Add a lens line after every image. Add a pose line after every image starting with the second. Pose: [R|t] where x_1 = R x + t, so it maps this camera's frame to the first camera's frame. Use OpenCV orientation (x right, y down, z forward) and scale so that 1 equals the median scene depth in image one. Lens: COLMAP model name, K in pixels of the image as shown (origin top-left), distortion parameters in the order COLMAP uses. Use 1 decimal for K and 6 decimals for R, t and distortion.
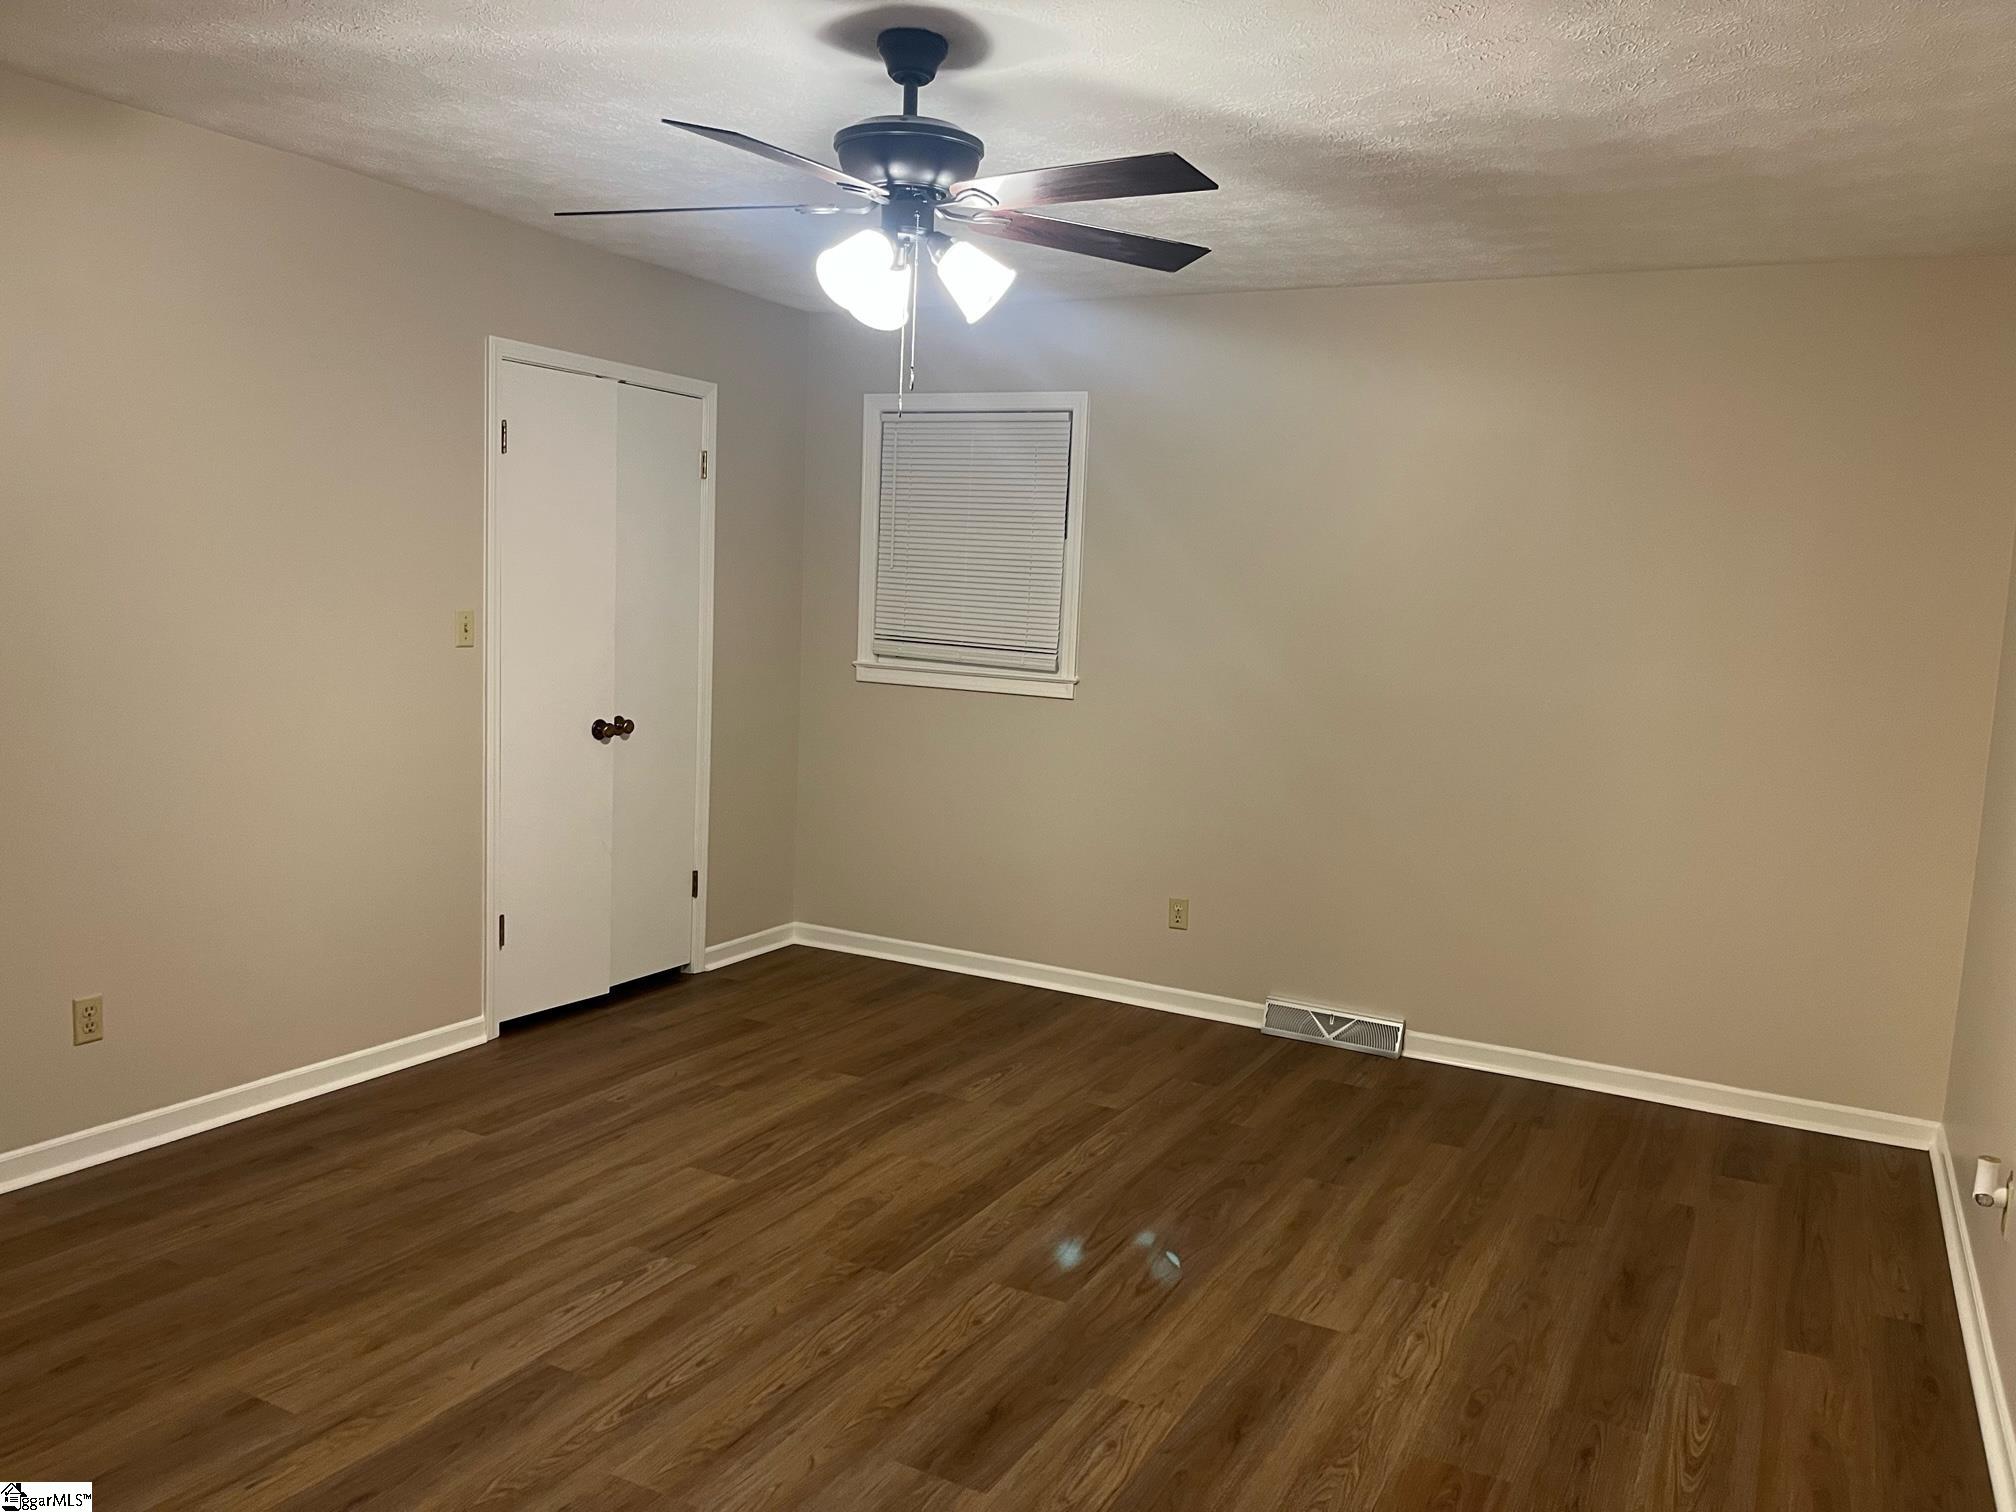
lens RADIAL K [[1528.7, 0, 1026.6], [0, 1528.7, 765.8], [0, 0, 1]] dist [0.060915, -0.075502]
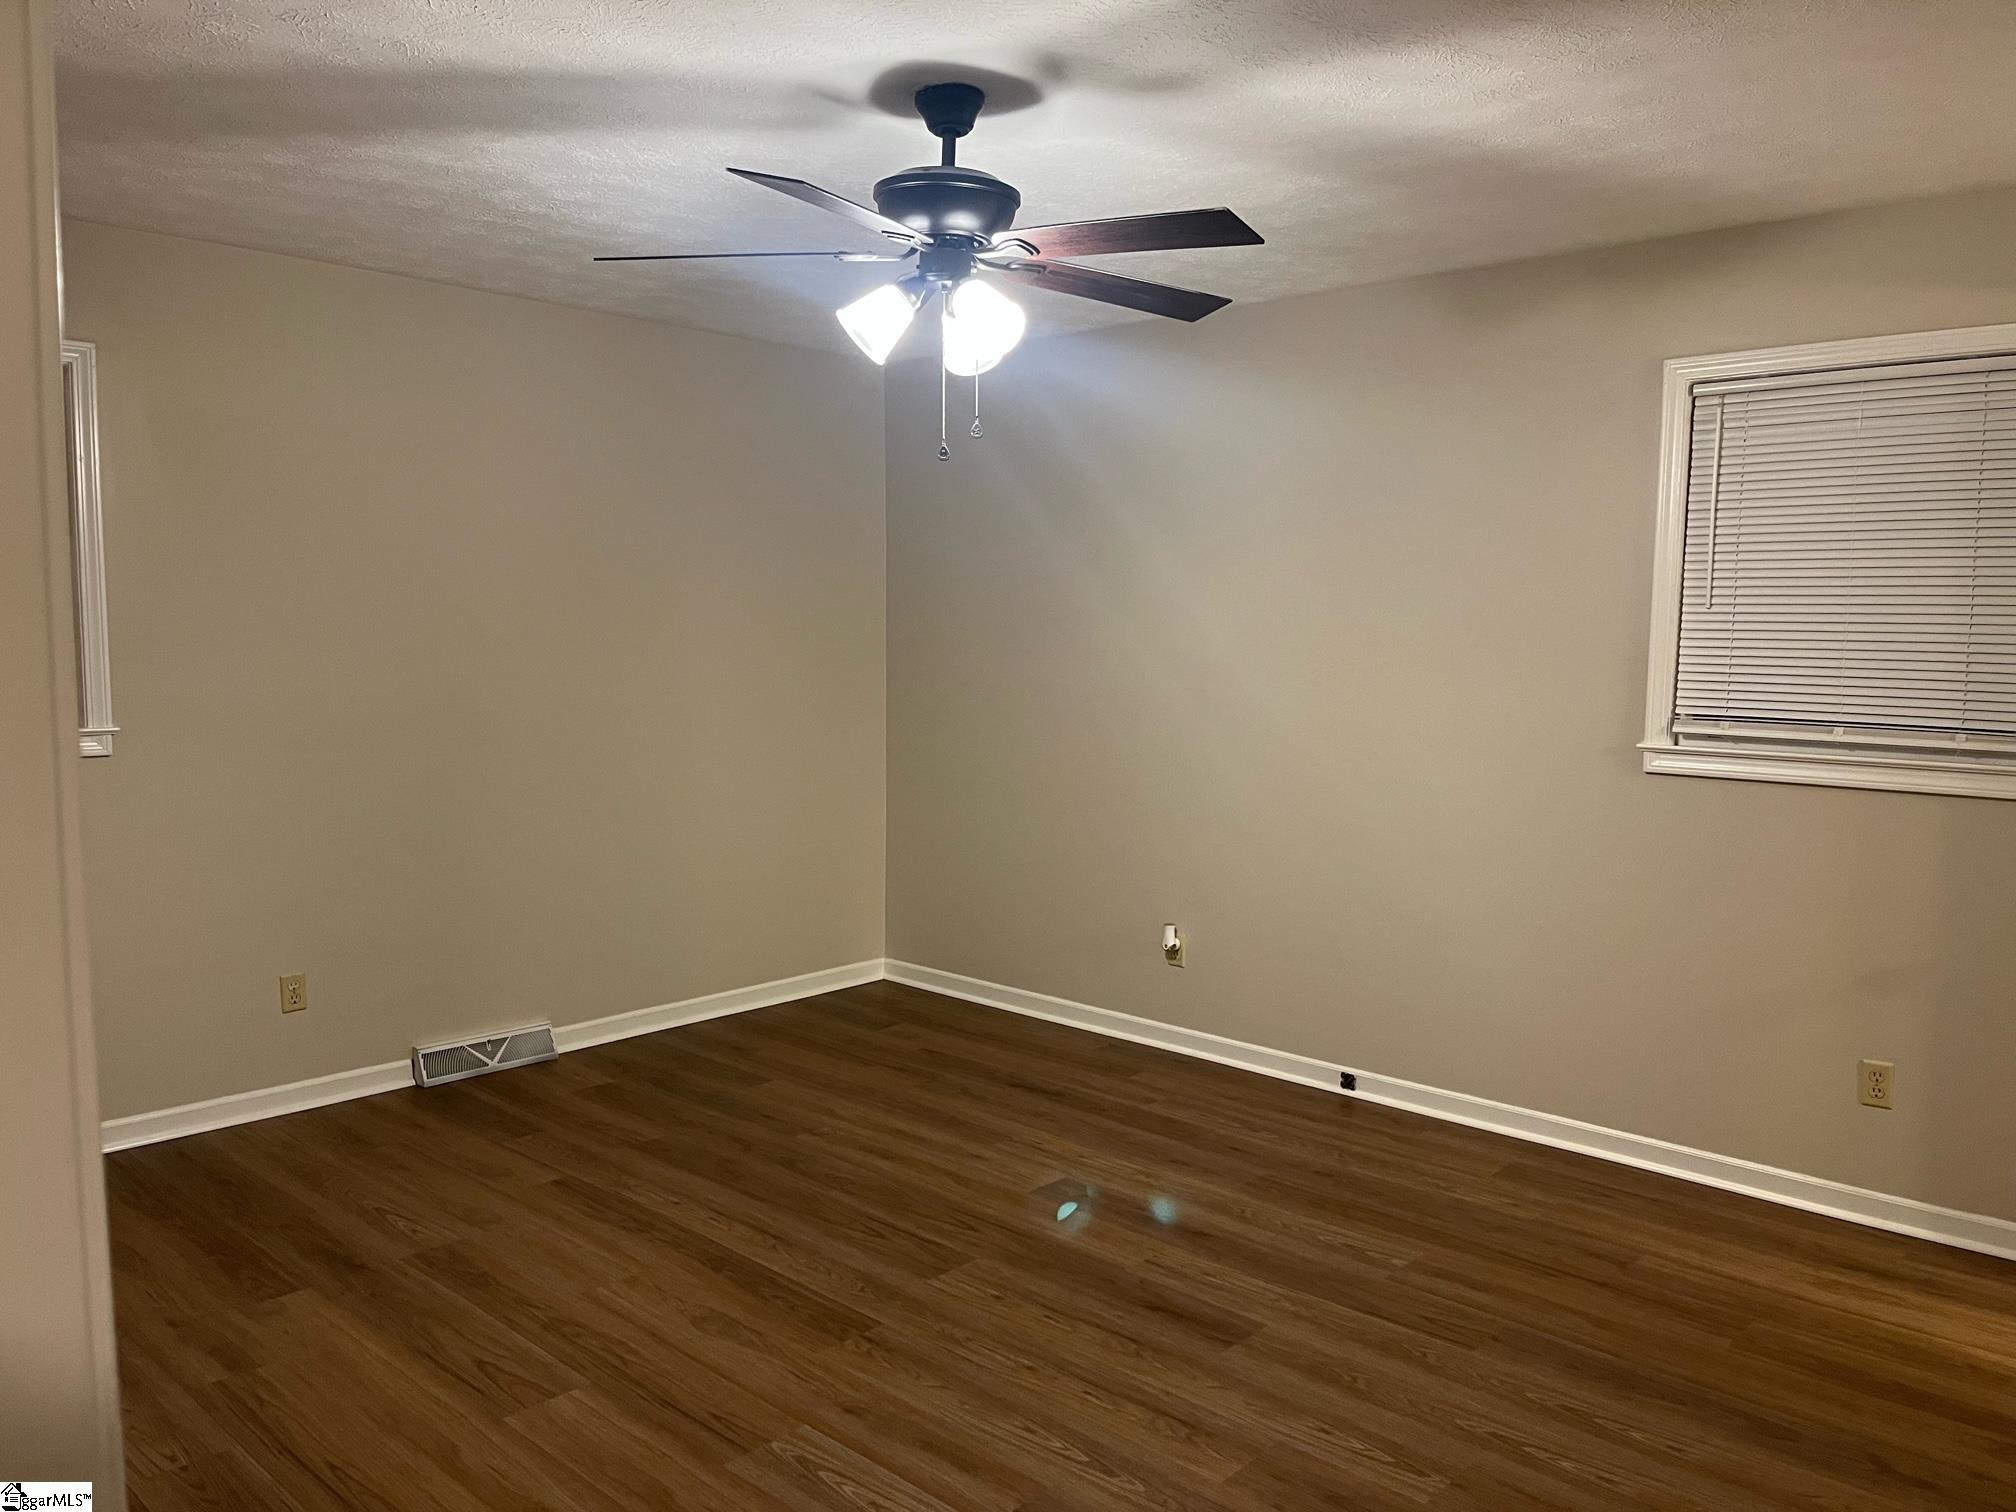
lens RADIAL K [[1528.7, 0, 1026.6], [0, 1528.7, 765.8], [0, 0, 1]] dist [0.060915, -0.075502]
pose [[0.262360, -0.135573, 0.955399, -0.806258], [0.115802, 0.987350, 0.108306, -0.096727], [-0.957996, 0.082222, 0.274740, 0.524324]]
